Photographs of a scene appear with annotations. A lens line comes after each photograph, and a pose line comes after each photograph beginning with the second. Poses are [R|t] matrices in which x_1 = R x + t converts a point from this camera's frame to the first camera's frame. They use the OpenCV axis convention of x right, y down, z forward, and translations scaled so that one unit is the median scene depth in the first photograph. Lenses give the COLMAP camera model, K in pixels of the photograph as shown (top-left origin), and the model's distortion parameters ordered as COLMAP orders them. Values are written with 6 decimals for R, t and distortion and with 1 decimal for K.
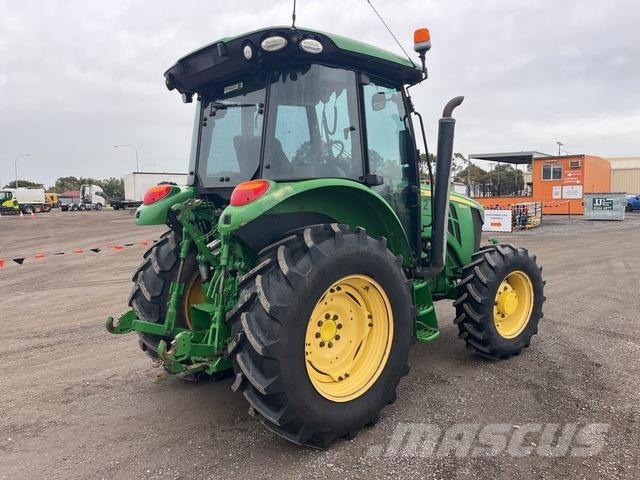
lens RADIAL K [[475.2, 0, 332.7], [0, 475.2, 242.8], [0, 0, 1]] dist [0.013585, -0.002374]
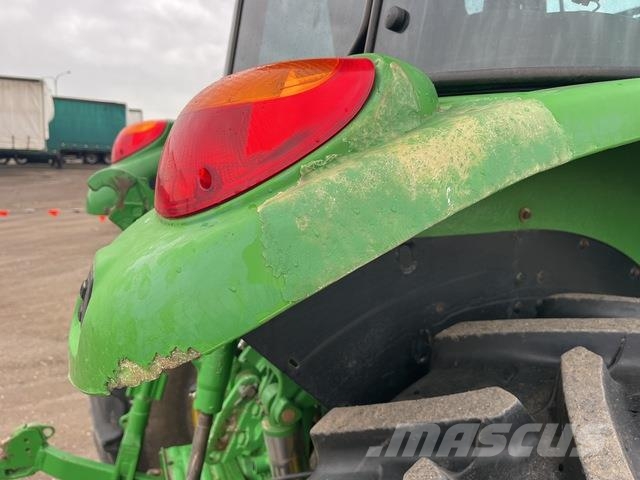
lens RADIAL K [[488.2, 0, 320.0], [0, 488.2, 240.0], [0, 0, 1]] dist [0.039510, -0.003708]
pose [[0.943675, 0.108898, -0.312439, -0.080895], [-0.086482, 0.992640, 0.084769, -0.070460], [0.319371, -0.052974, 0.946148, 0.690813]]
